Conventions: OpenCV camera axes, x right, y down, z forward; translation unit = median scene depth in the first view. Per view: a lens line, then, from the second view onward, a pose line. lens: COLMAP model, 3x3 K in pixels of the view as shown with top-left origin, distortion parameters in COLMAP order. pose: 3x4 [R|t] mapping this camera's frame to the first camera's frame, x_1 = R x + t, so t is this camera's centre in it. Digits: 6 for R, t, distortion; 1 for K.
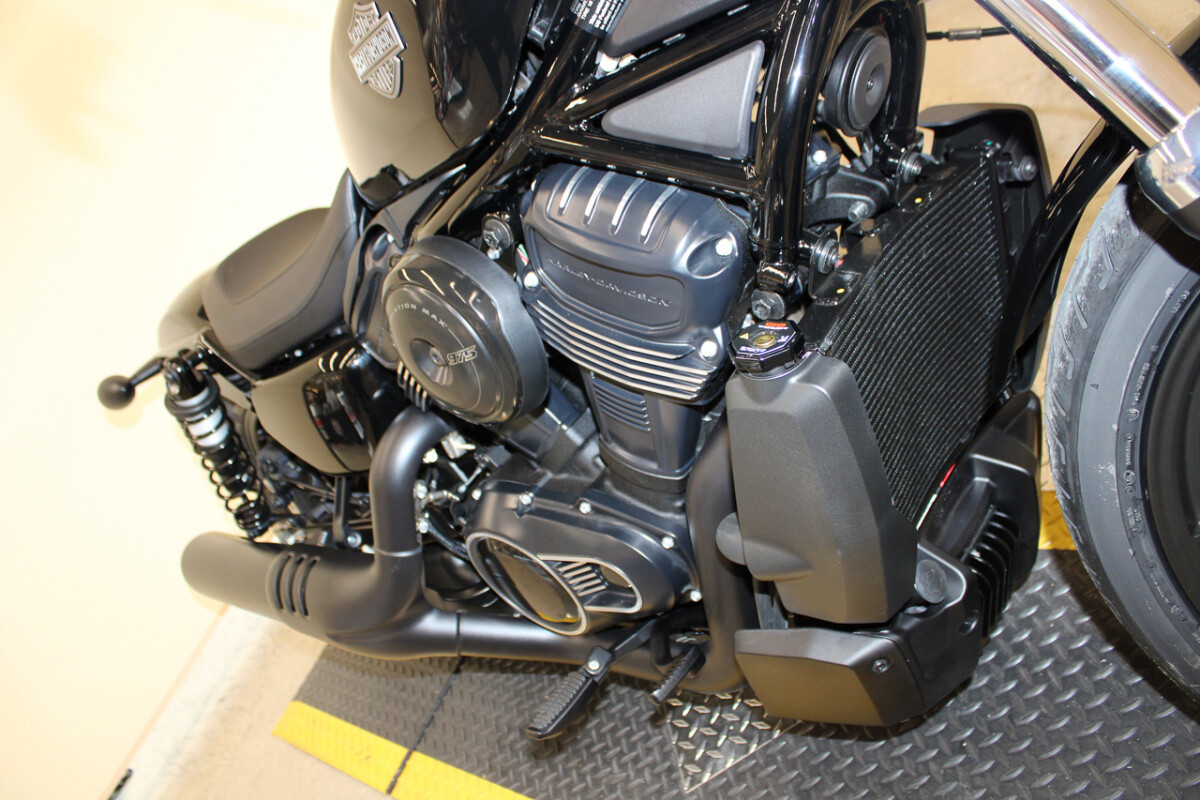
lens RADIAL K [[836.8, 0, 600.0], [0, 836.8, 400.0], [0, 0, 1]] dist [-0.133488, 0.078429]
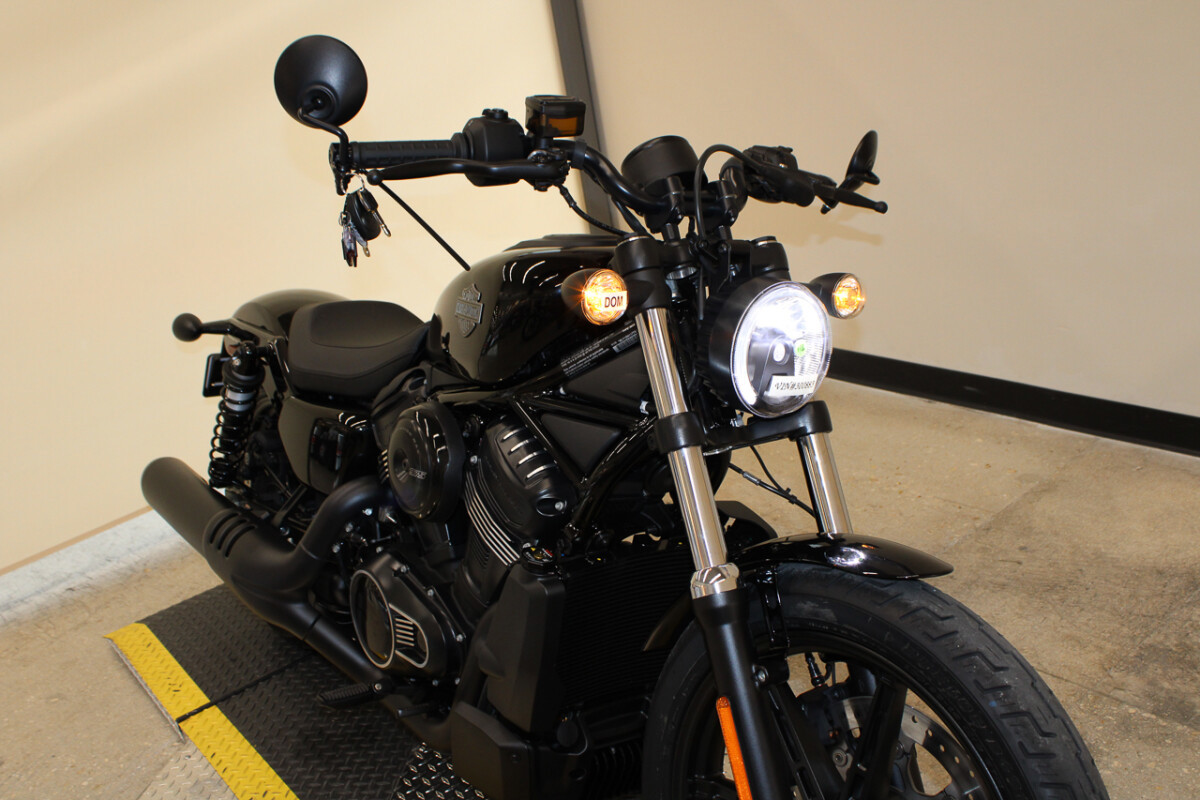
lens RADIAL K [[1022.2, 0, 600.0], [0, 1022.2, 400.0], [0, 0, 1]] dist [-0.109977, 0.085237]
pose [[0.838643, 0.541098, -0.062378, 0.144663], [-0.544039, 0.826583, -0.144162, -0.058282], [-0.026445, 0.154837, 0.987586, -0.806070]]
